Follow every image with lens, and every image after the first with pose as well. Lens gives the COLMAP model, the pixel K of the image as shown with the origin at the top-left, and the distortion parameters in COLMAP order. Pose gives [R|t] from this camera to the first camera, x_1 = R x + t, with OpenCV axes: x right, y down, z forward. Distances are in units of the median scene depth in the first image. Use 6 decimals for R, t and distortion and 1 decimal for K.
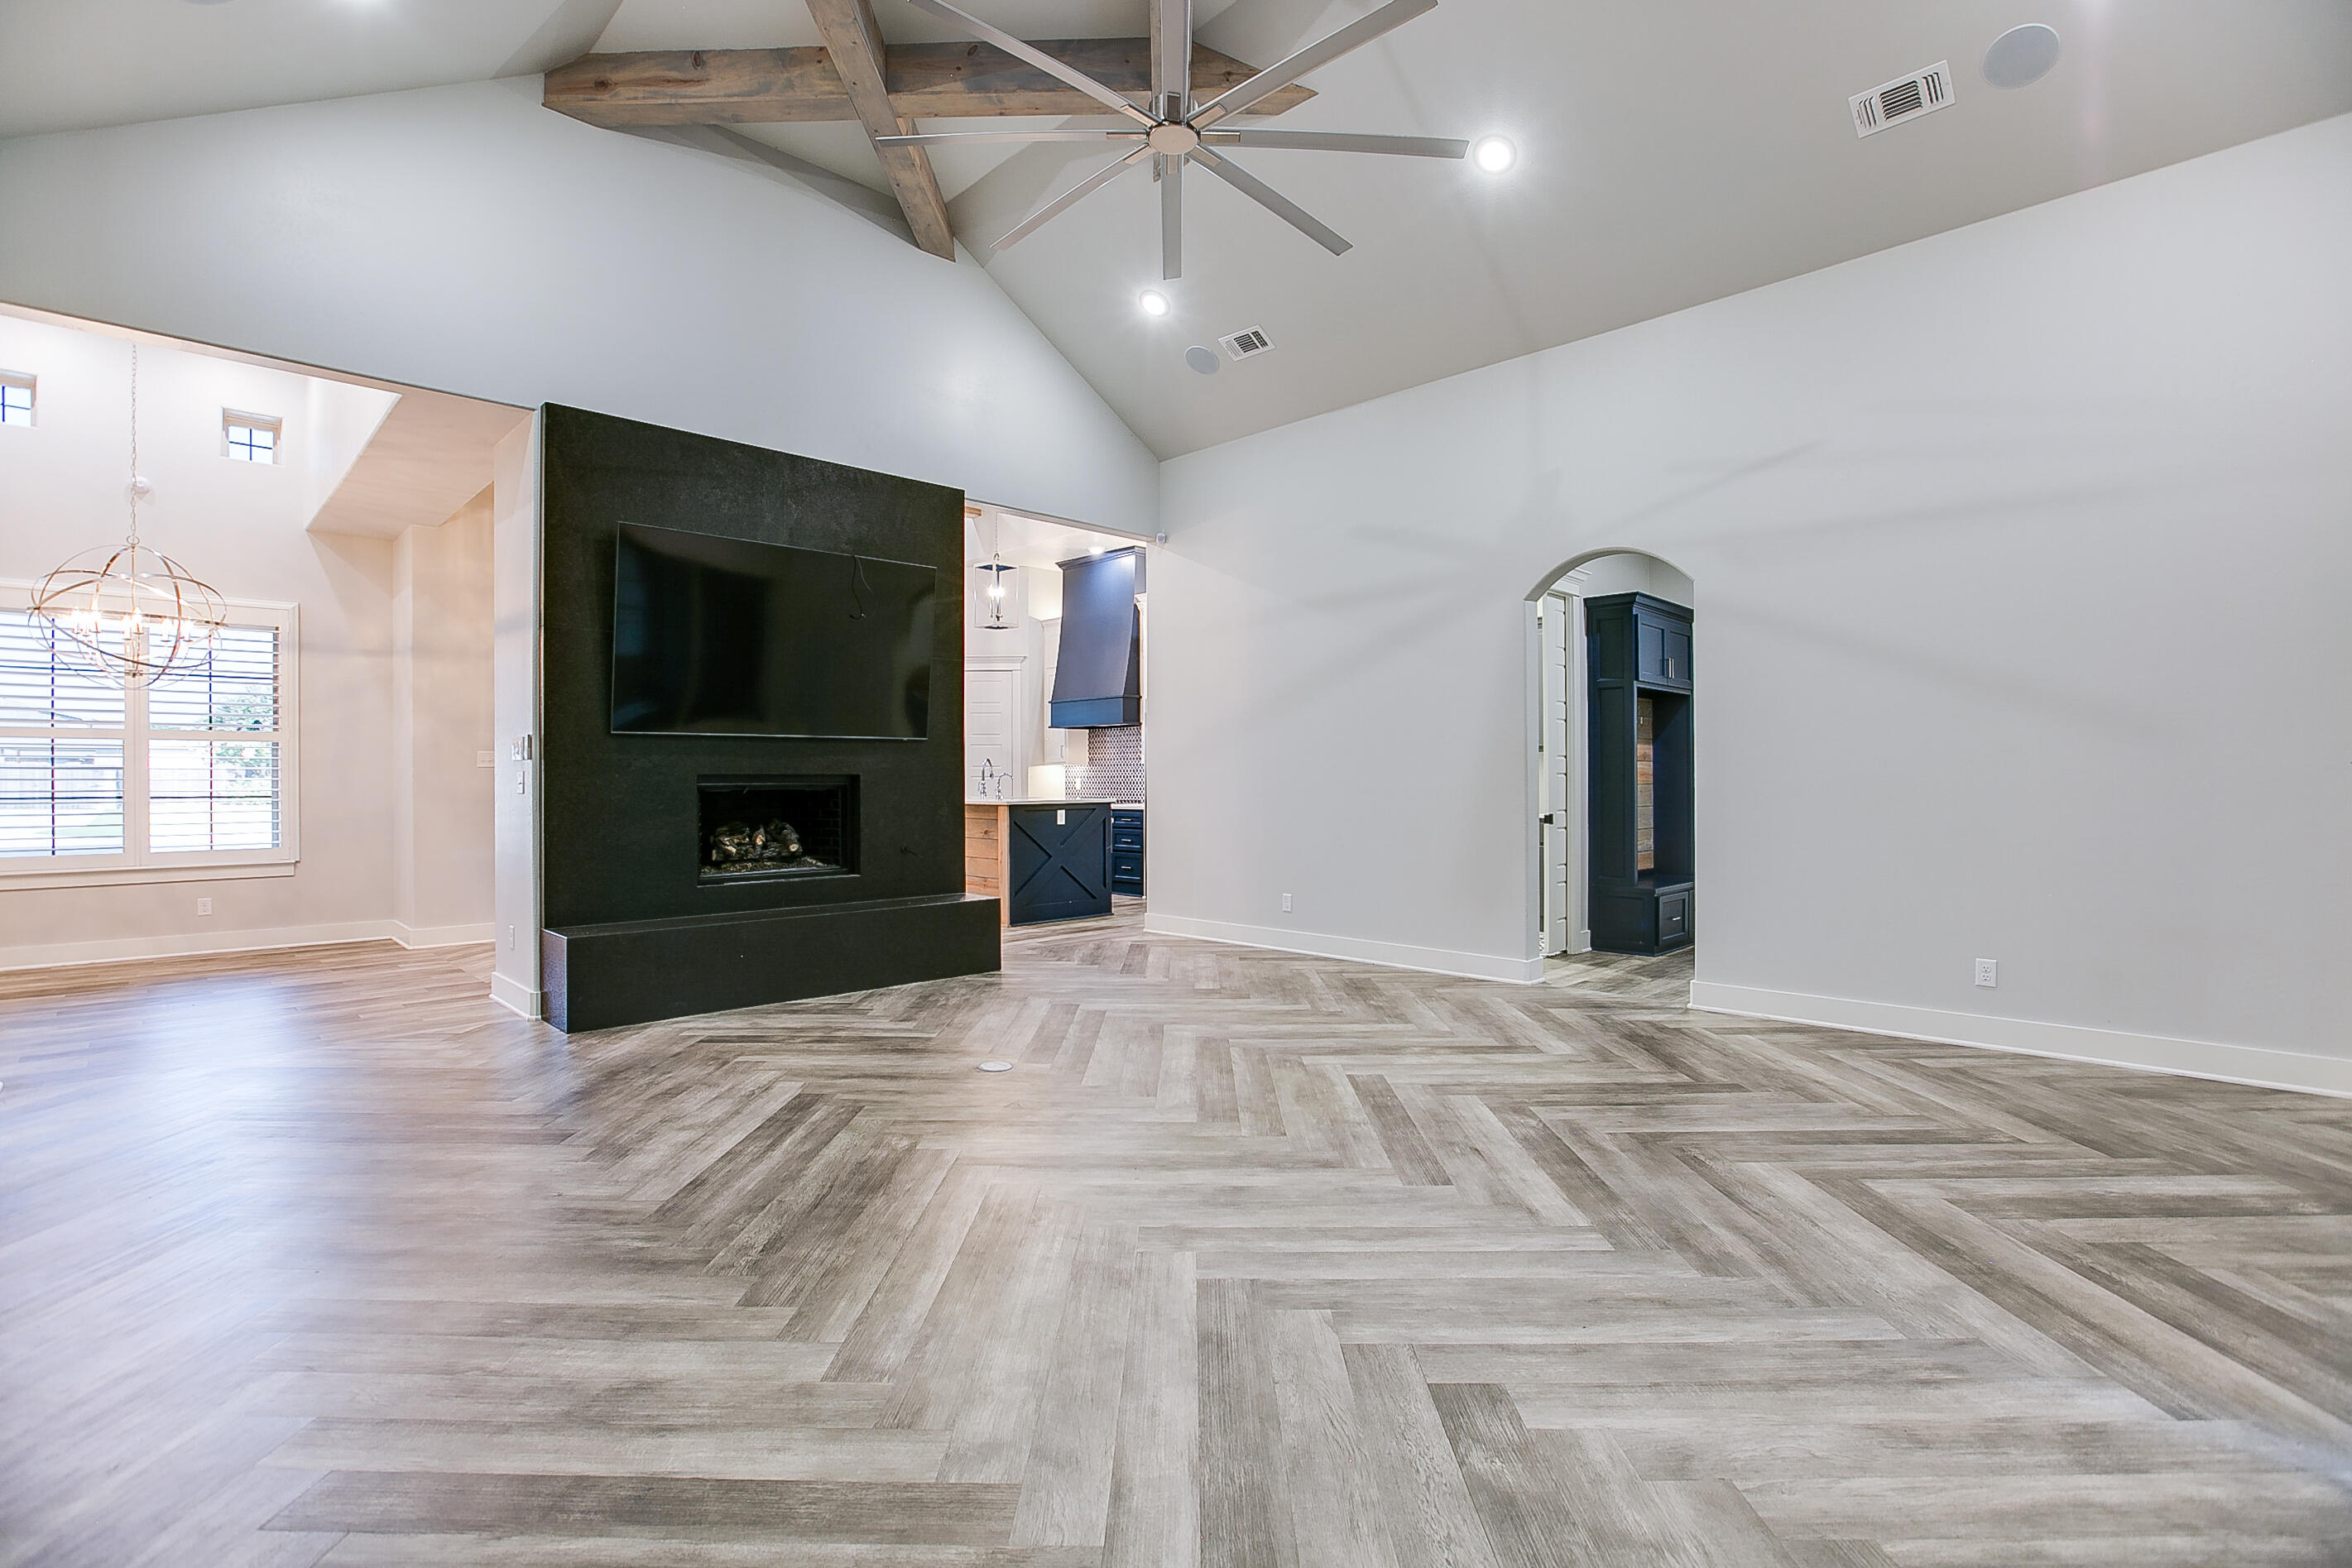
lens RADIAL K [[1068.5, 0, 1176.0], [0, 1068.5, 784.0], [0, 0, 1]] dist [-0.030753, 0.000667]
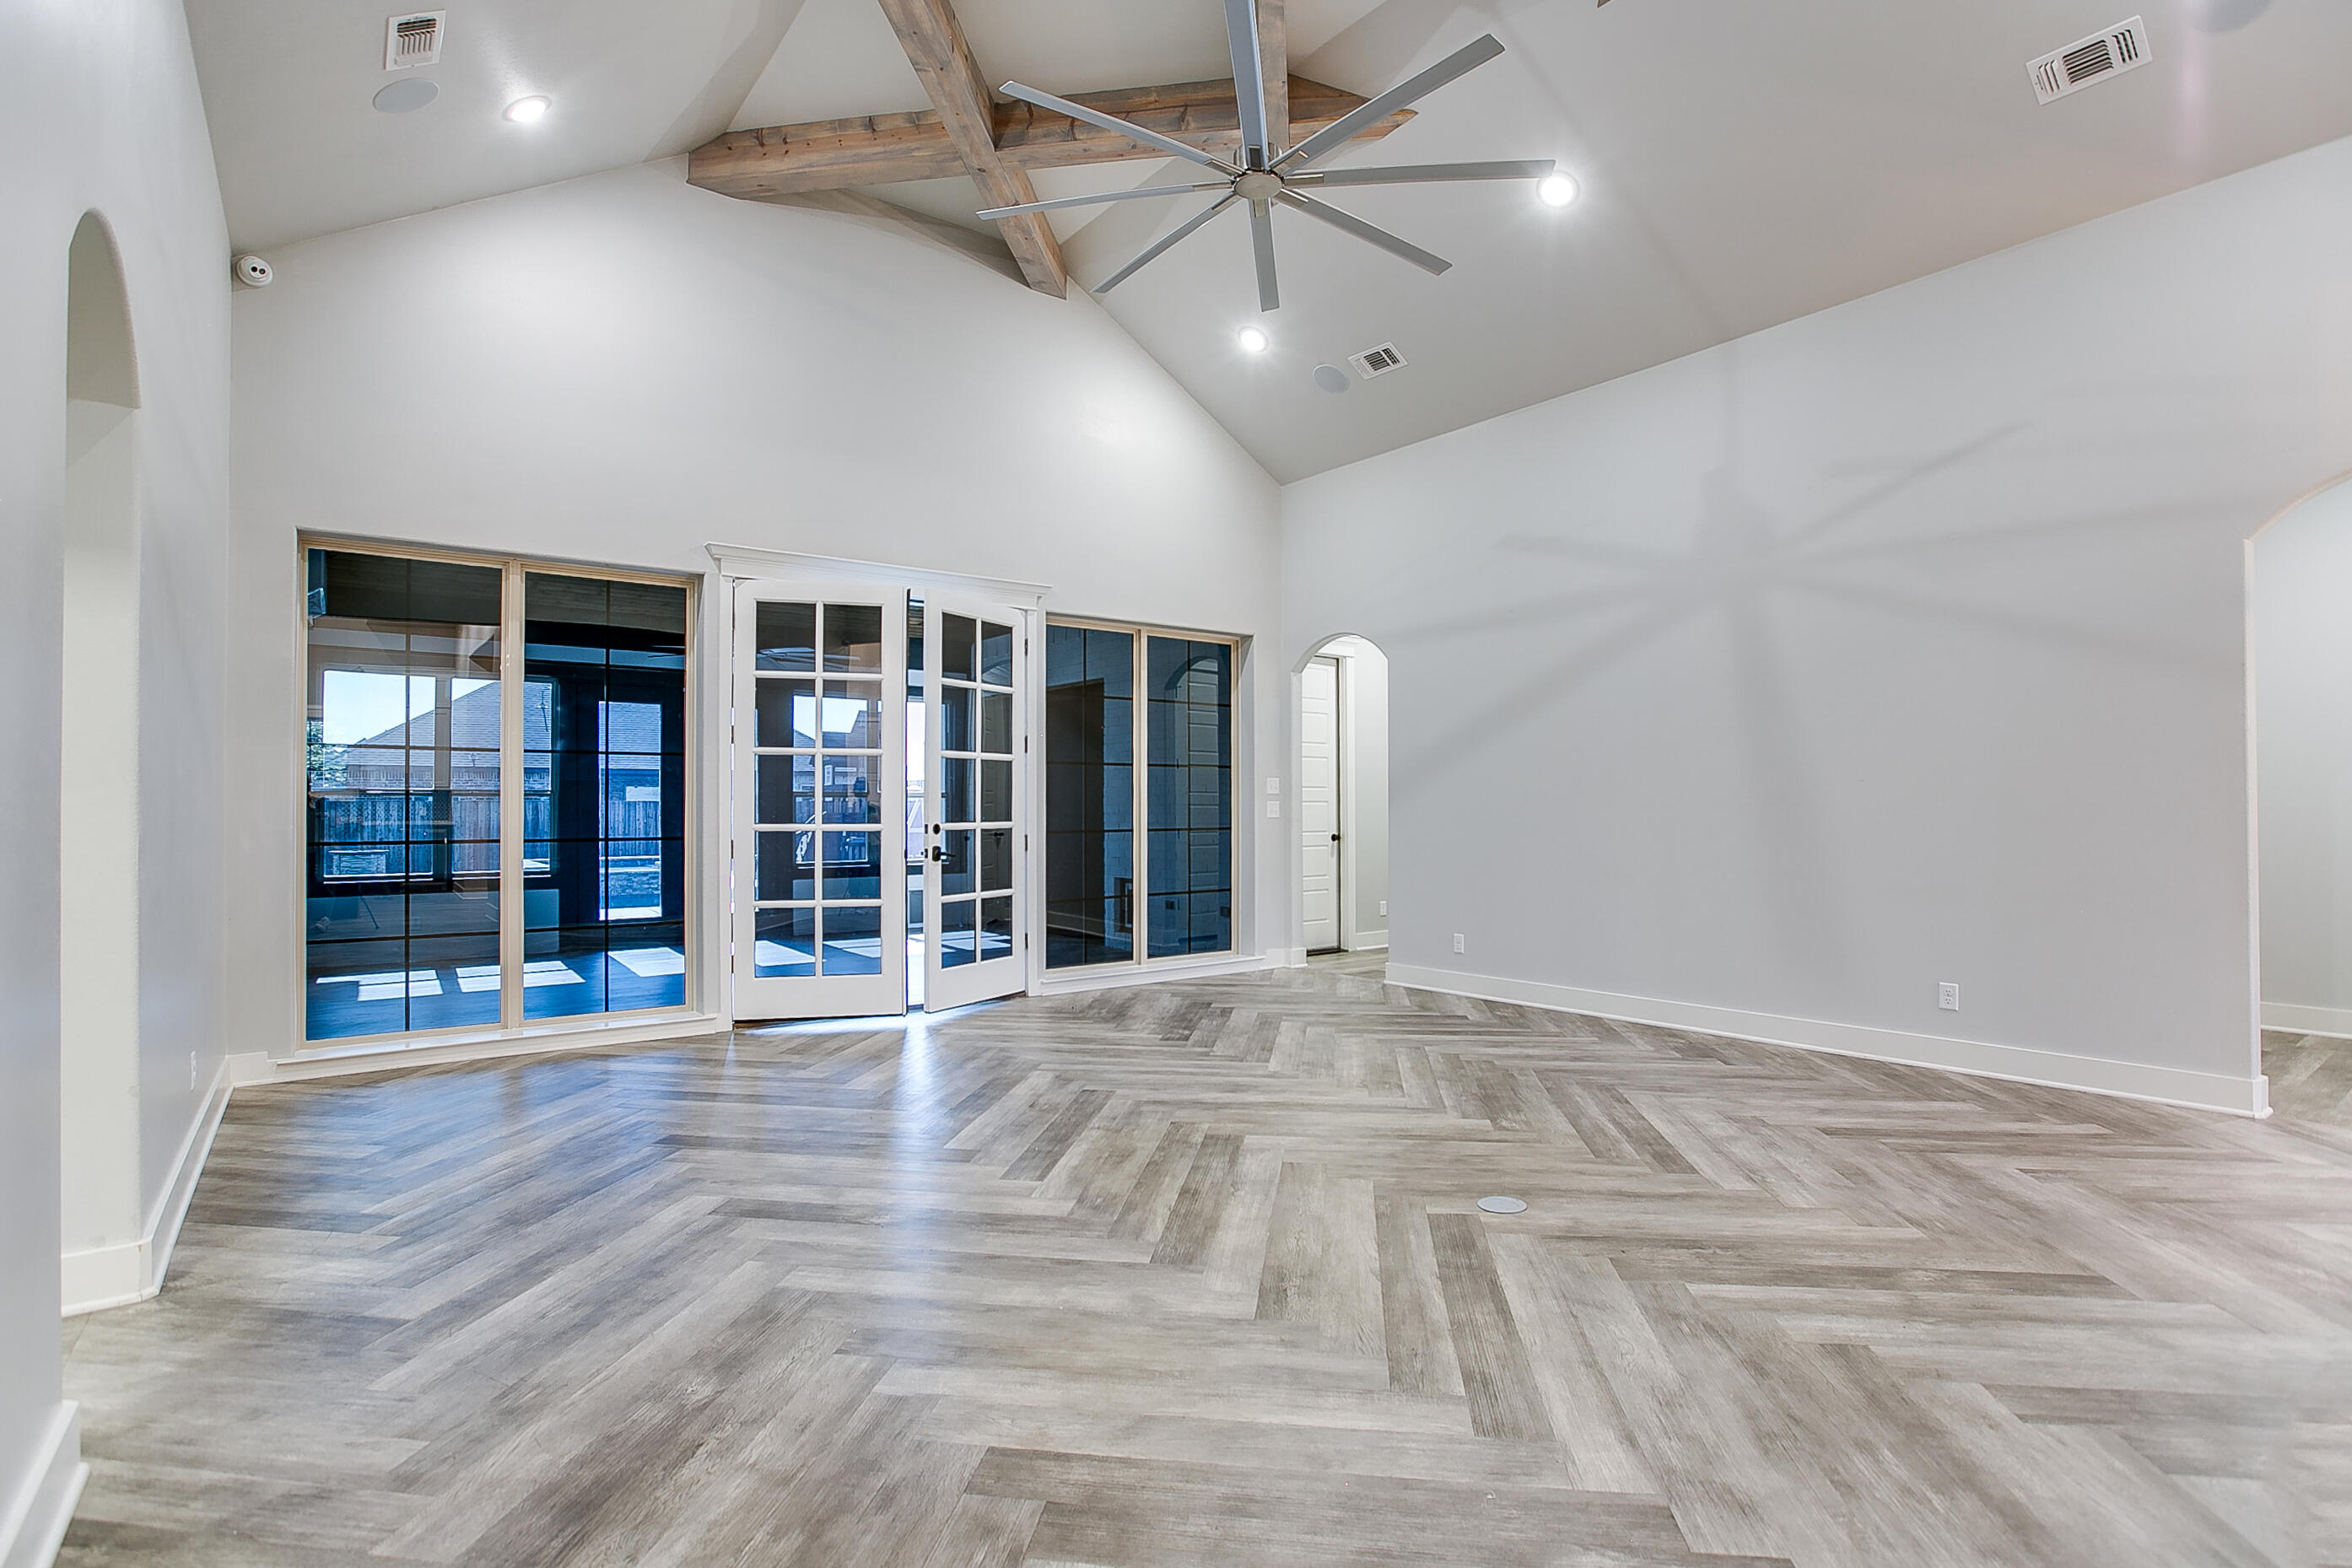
lens RADIAL K [[1136.8, 0, 1176.0], [0, 1136.8, 784.0], [0, 0, 1]] dist [-0.040027, -0.000019]
pose [[-0.991566, 0.010894, 0.129141, -0.070219], [0.008549, 0.999789, -0.018698, -0.012044], [-0.129318, -0.017436, -0.991450, 2.486881]]
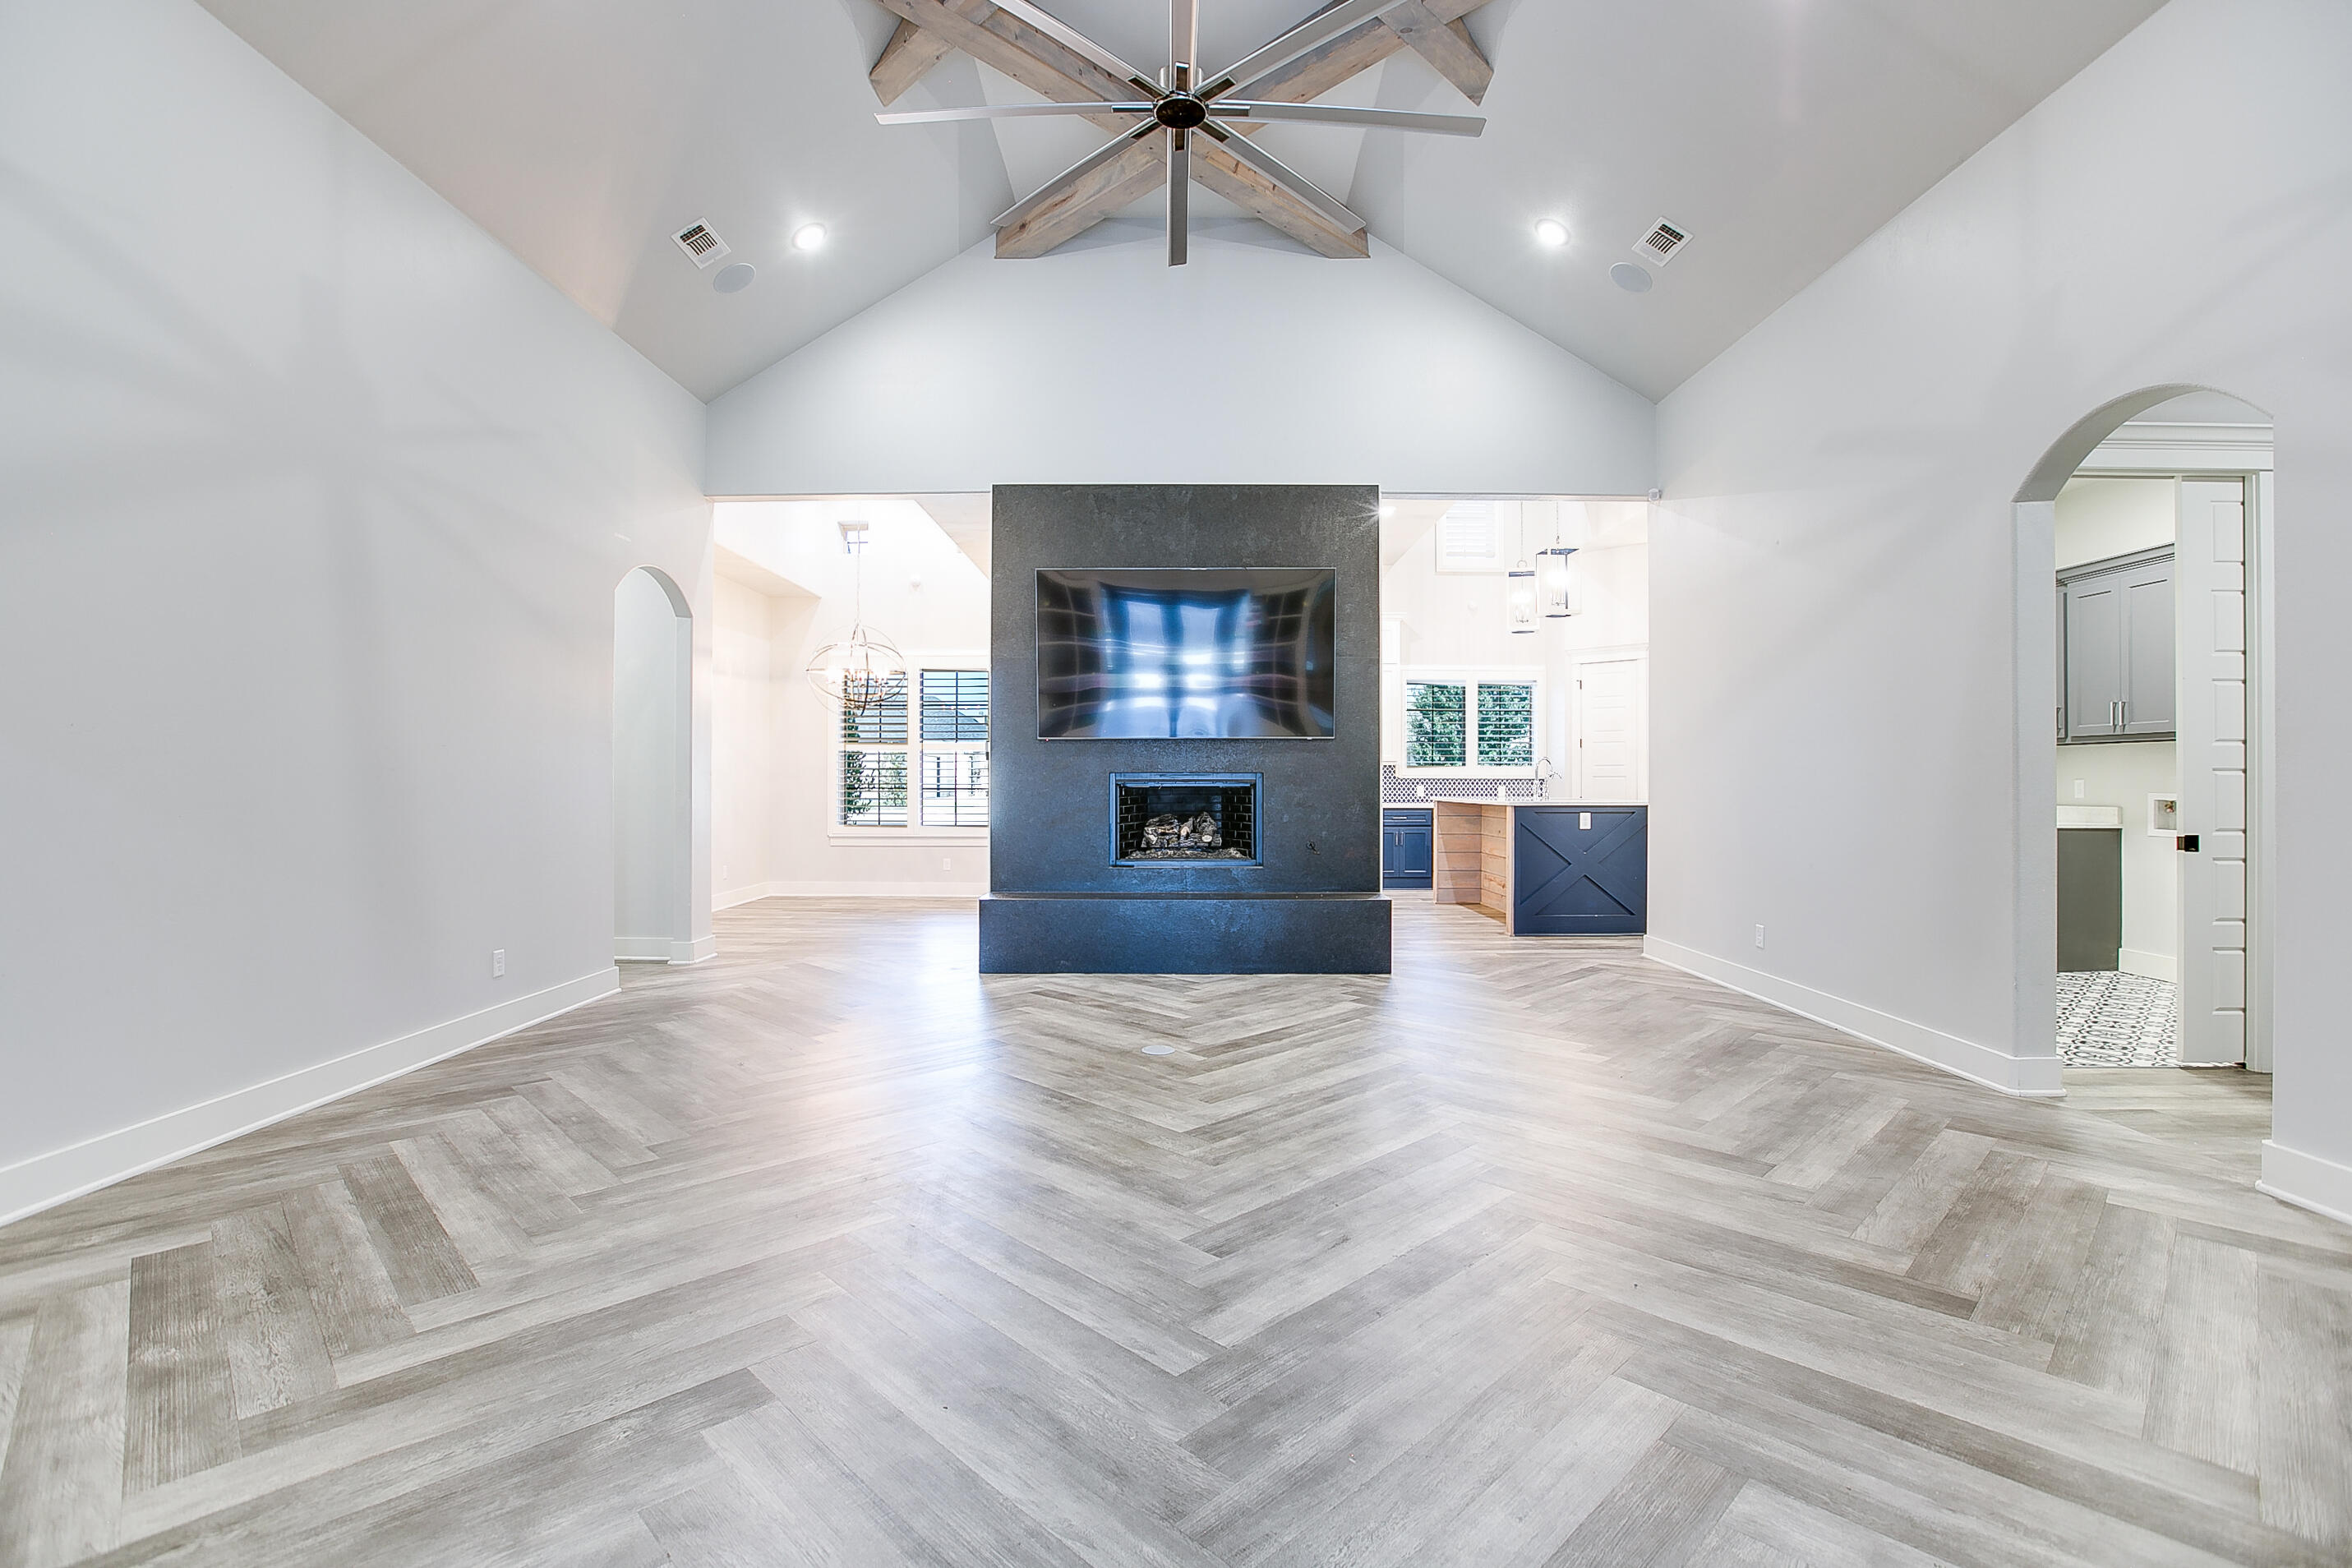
lens RADIAL K [[1067.6, 0, 1176.0], [0, 1067.6, 784.0], [0, 0, 1]] dist [-0.042538, 0.013089]
pose [[0.710240, 0.004541, -0.703945, 0.801718], [-0.005824, 0.999983, 0.000575, 0.004877], [0.703935, 0.003692, 0.710255, 0.374946]]
